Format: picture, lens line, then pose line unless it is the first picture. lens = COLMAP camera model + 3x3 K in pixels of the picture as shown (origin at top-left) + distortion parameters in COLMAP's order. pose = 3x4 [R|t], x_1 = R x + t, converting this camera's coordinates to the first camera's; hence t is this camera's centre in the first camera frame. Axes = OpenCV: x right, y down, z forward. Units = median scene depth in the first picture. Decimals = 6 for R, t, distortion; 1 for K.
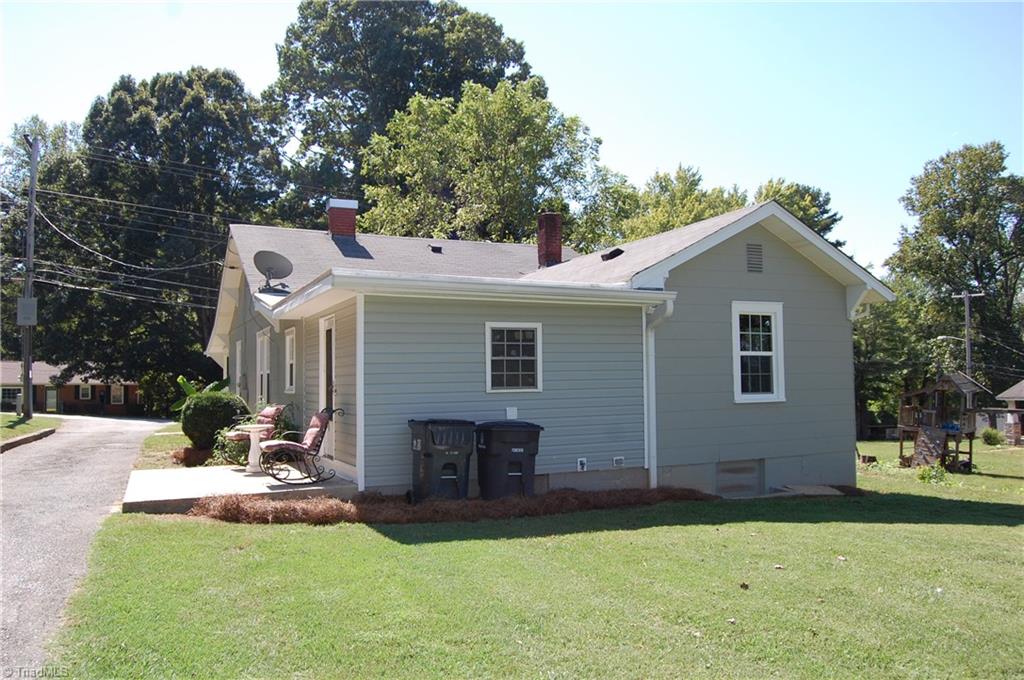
lens RADIAL K [[802.8, 0, 511.8], [0, 802.8, 338.0], [0, 0, 1]] dist [-0.078291, 0.024575]
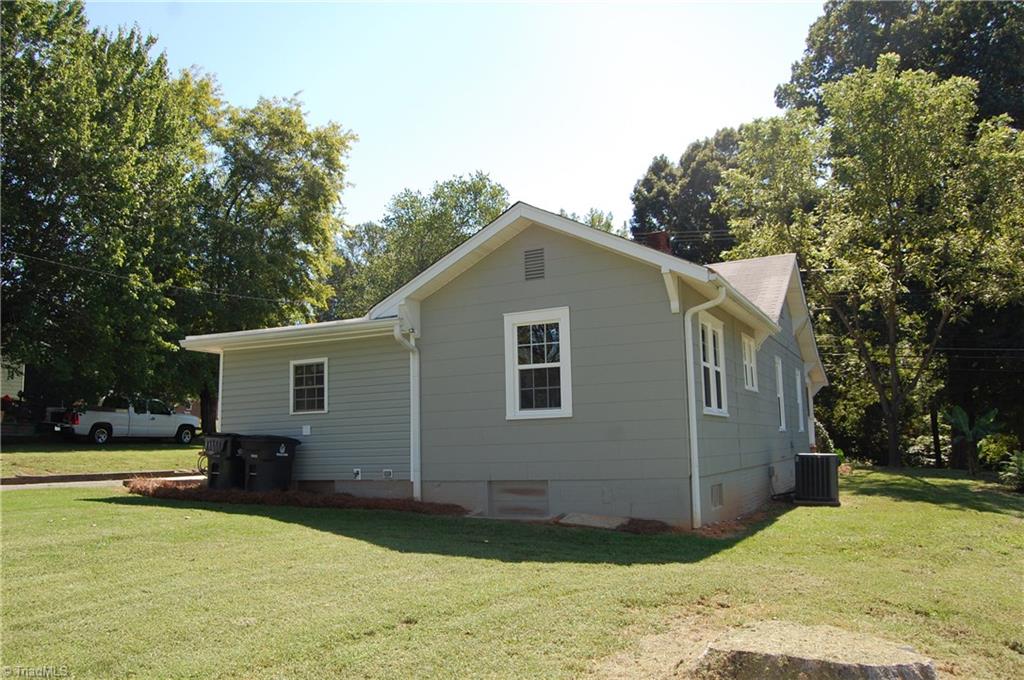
lens RADIAL K [[802.8, 0, 511.7], [0, 802.8, 341.8], [0, 0, 1]] dist [-0.078291, 0.024575]
pose [[0.620877, -0.103209, -0.777084, 1.042590], [0.063179, 0.994658, -0.081628, 0.067735], [0.781358, 0.001585, 0.624081, 0.403679]]
